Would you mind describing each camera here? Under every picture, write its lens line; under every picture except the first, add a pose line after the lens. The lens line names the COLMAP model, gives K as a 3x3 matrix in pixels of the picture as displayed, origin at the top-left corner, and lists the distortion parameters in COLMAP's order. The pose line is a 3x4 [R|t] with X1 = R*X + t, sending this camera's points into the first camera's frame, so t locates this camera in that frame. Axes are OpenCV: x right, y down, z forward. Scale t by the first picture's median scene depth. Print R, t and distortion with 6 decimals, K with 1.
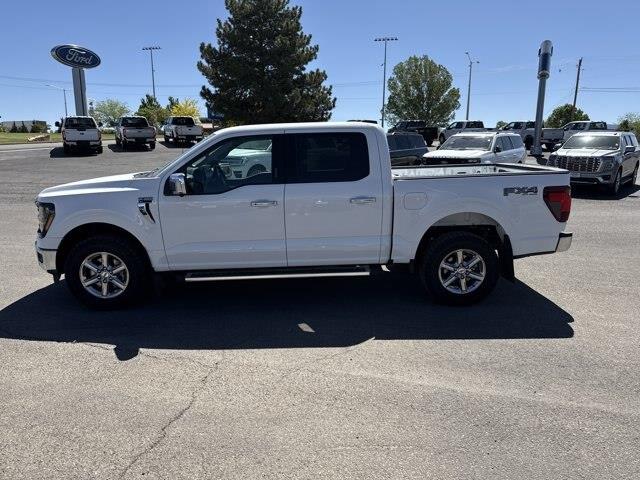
lens RADIAL K [[451.8, 0, 320.0], [0, 451.8, 240.0], [0, 0, 1]] dist [0.004283, -0.004602]
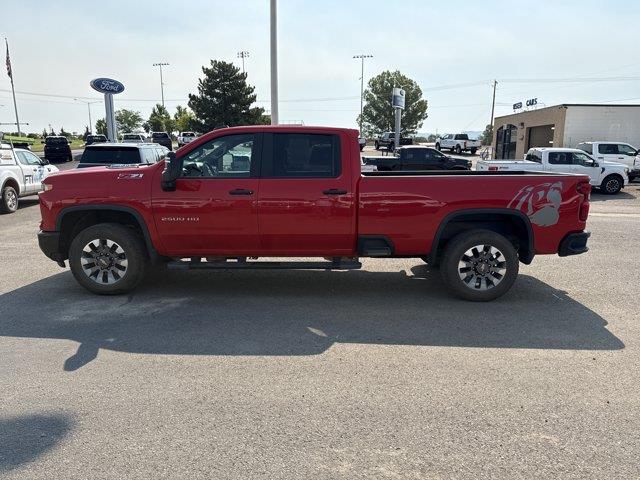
lens RADIAL K [[451.8, 0, 320.0], [0, 451.8, 240.0], [0, 0, 1]] dist [0.004283, -0.004602]
pose [[0.999849, 0.001698, -0.017272, 0.230833], [-0.001793, 0.999983, -0.005469, 0.123021], [0.017263, 0.005500, 0.999836, -0.628149]]
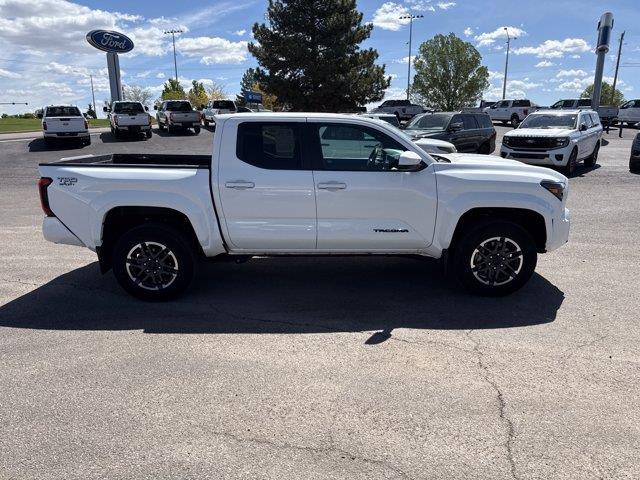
lens RADIAL K [[453.5, 0, 320.0], [0, 453.5, 240.0], [0, 0, 1]] dist [-0.000819, -0.003136]
pose [[0.999245, -0.005398, -0.038462, -0.068364], [0.006786, 0.999327, 0.036044, 0.000467], [0.038242, -0.036277, 0.998610, 0.003332]]
